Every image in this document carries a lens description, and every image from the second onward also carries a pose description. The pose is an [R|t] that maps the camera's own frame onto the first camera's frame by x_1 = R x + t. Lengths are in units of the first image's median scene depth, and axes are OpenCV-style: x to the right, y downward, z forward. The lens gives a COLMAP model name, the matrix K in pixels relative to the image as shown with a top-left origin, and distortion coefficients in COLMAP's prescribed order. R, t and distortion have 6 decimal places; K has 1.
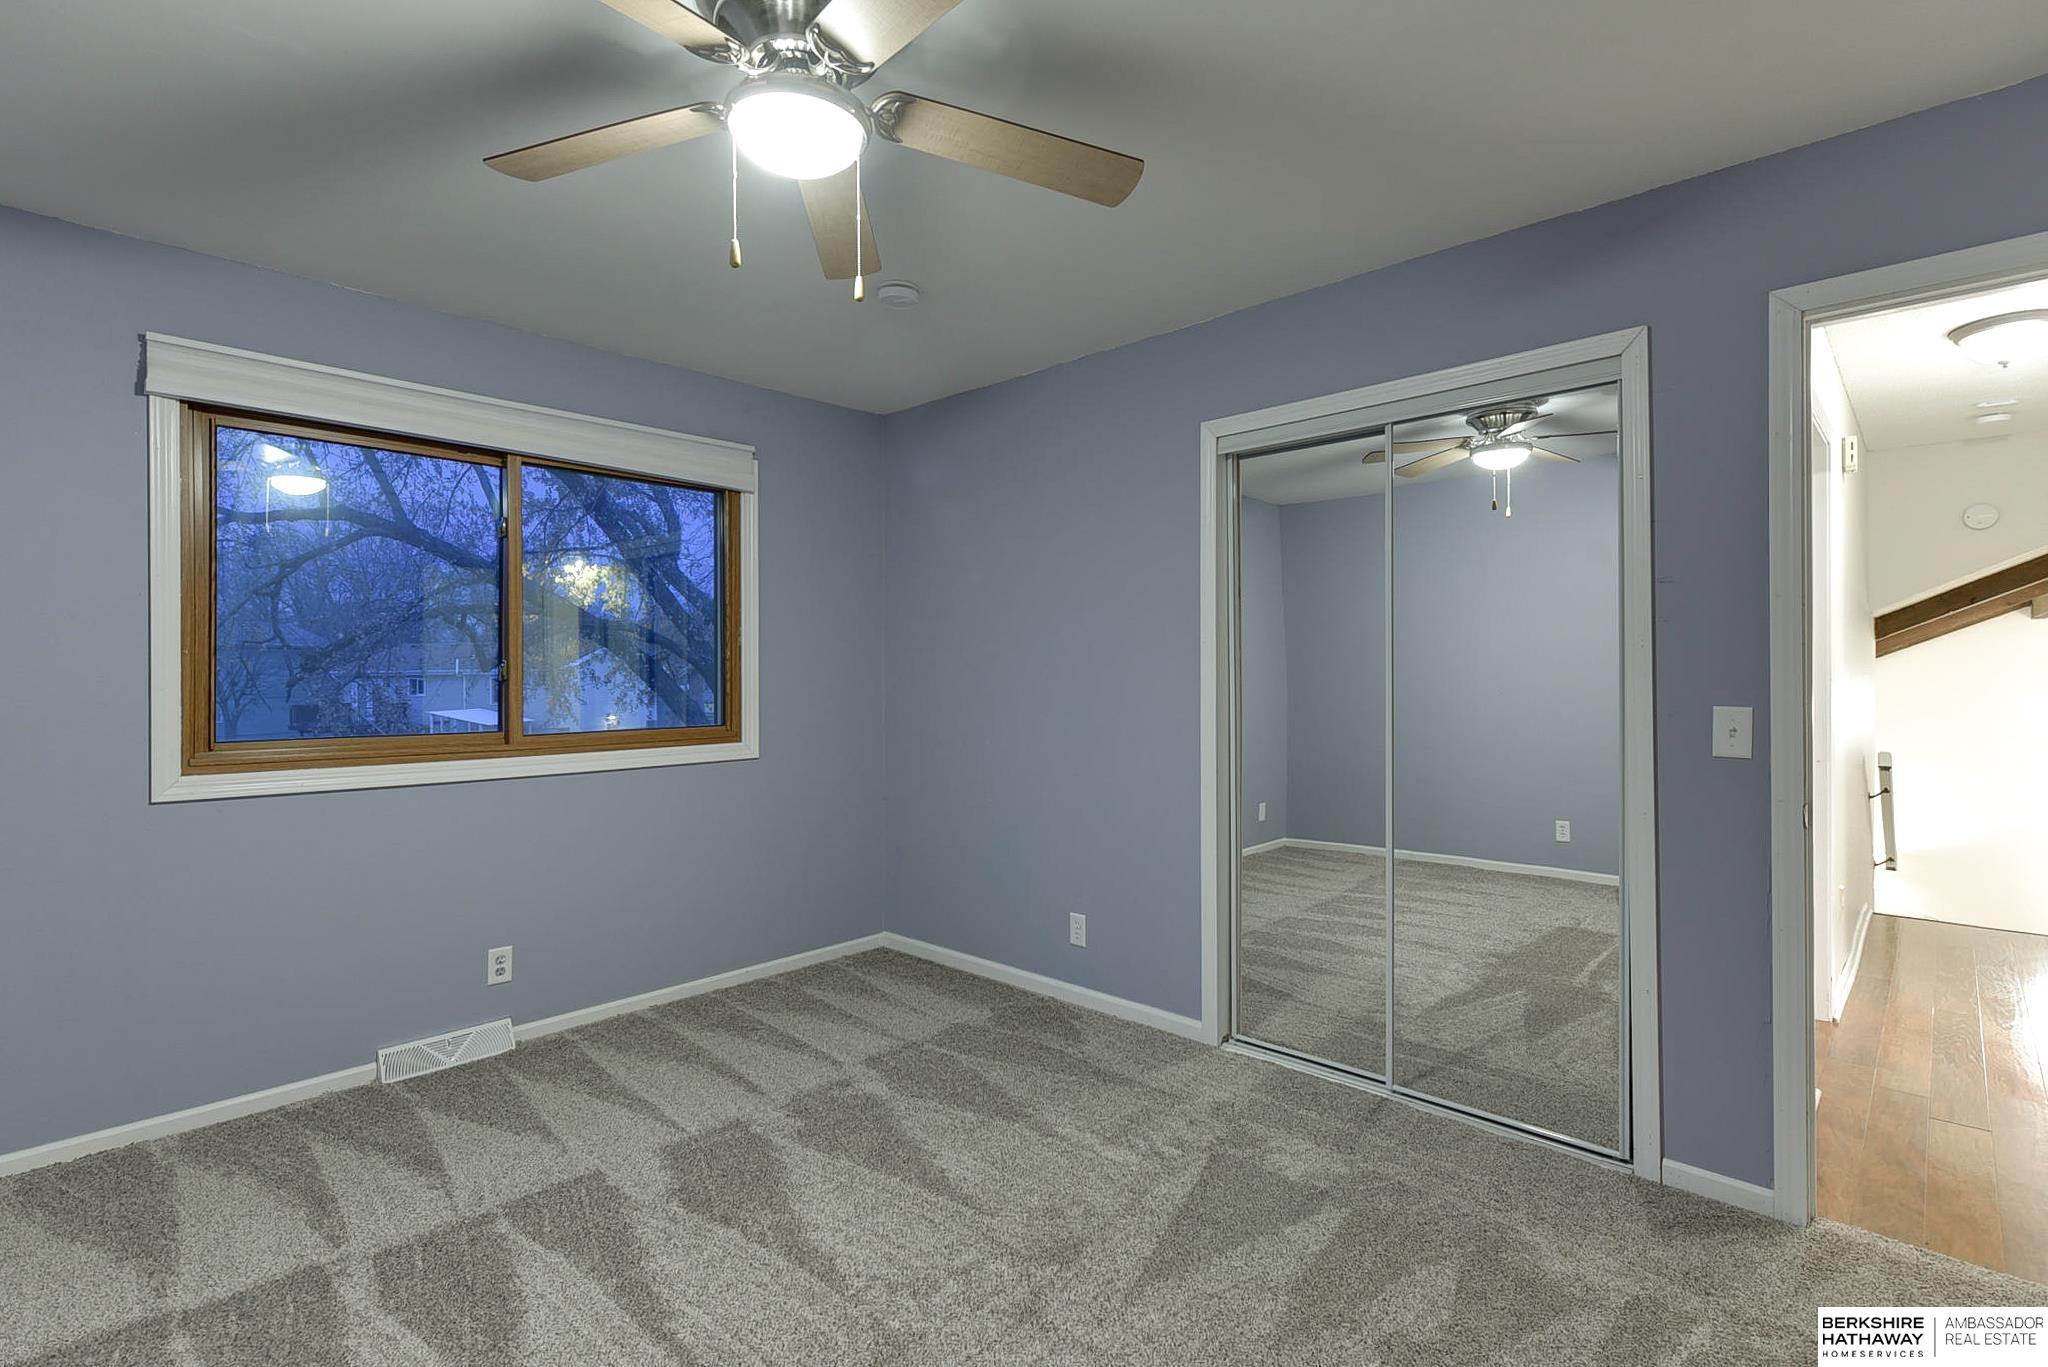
lens RADIAL K [[972.7, 0, 1024.0], [0, 972.7, 683.5], [0, 0, 1]] dist [0.002170, 0.000575]
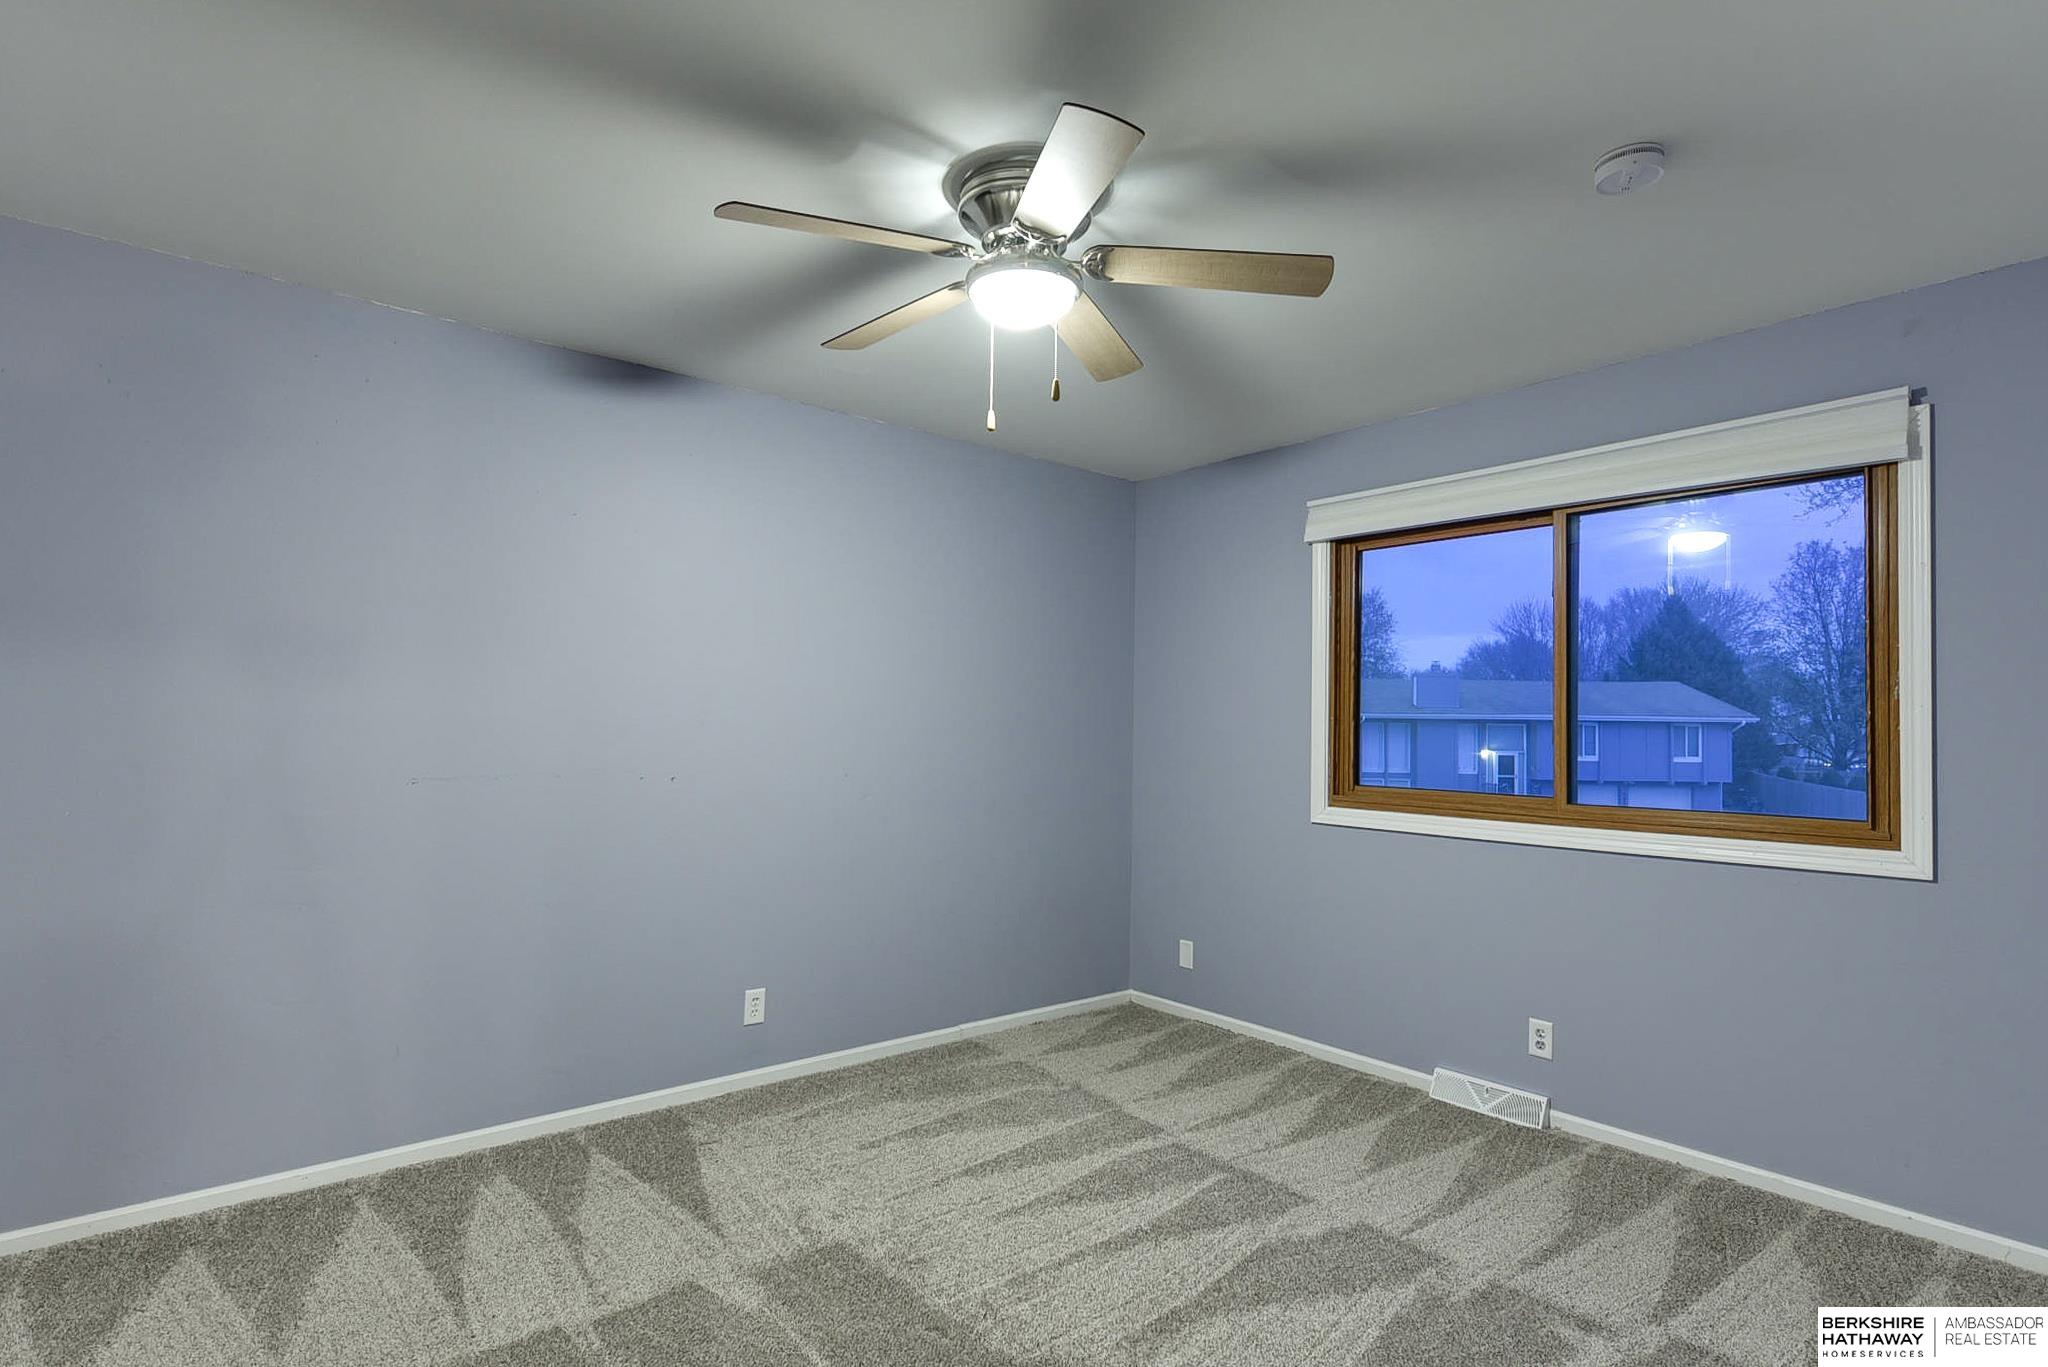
lens RADIAL K [[1047.1, 0, 1025.0], [0, 1047.1, 701.6], [0, 0, 1]] dist [0.031616, 0.000028]
pose [[-0.127783, -0.024057, -0.991510, 0.668704], [-0.019929, 0.999566, -0.021684, -0.014764], [0.991602, 0.016989, -0.128207, 0.714284]]
